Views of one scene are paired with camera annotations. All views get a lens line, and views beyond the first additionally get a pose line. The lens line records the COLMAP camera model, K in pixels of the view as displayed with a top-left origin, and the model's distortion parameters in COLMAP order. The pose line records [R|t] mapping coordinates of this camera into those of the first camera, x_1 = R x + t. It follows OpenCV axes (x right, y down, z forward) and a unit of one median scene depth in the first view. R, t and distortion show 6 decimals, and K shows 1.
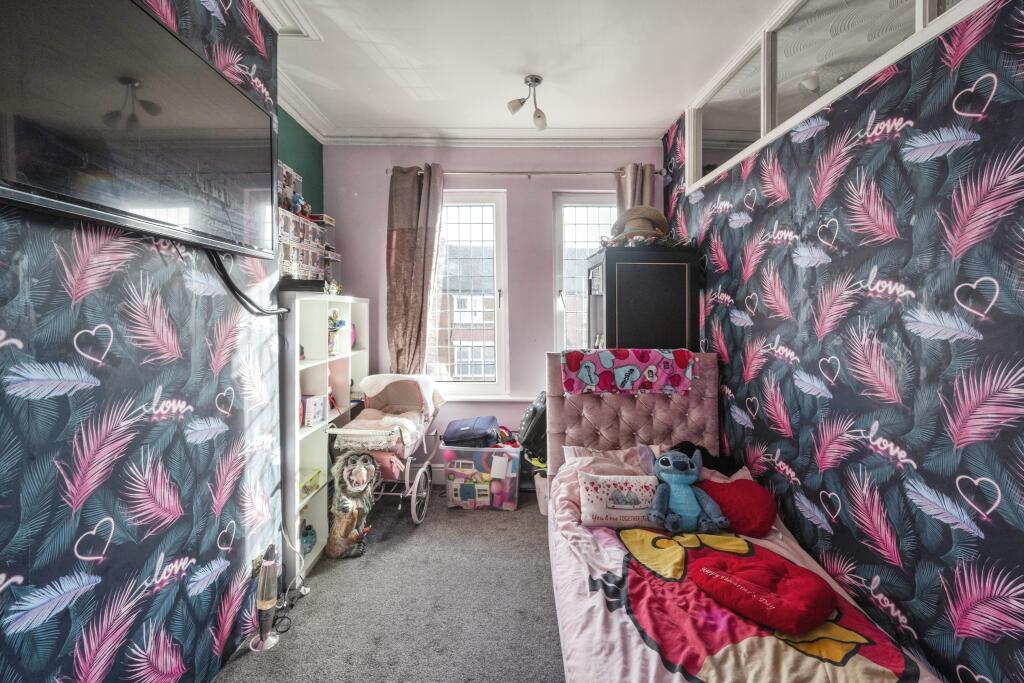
lens RADIAL K [[431.7, 0, 510.1], [0, 431.7, 313.5], [0, 0, 1]] dist [-0.000351, -0.000198]
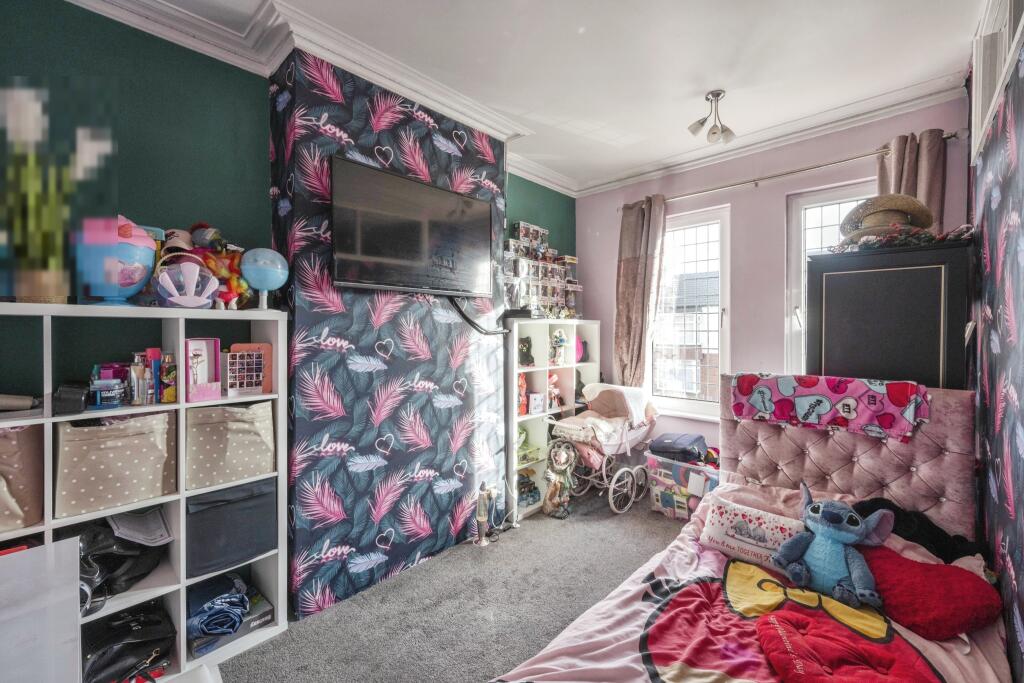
lens RADIAL K [[414.6, 0, 510.3], [0, 414.6, 336.9], [0, 0, 1]] dist [-0.001145, -0.000319]
pose [[0.718592, 0.009221, -0.695370, 0.422609], [-0.000209, 0.999915, 0.013044, -0.005243], [0.695432, -0.009228, 0.718533, -0.003798]]
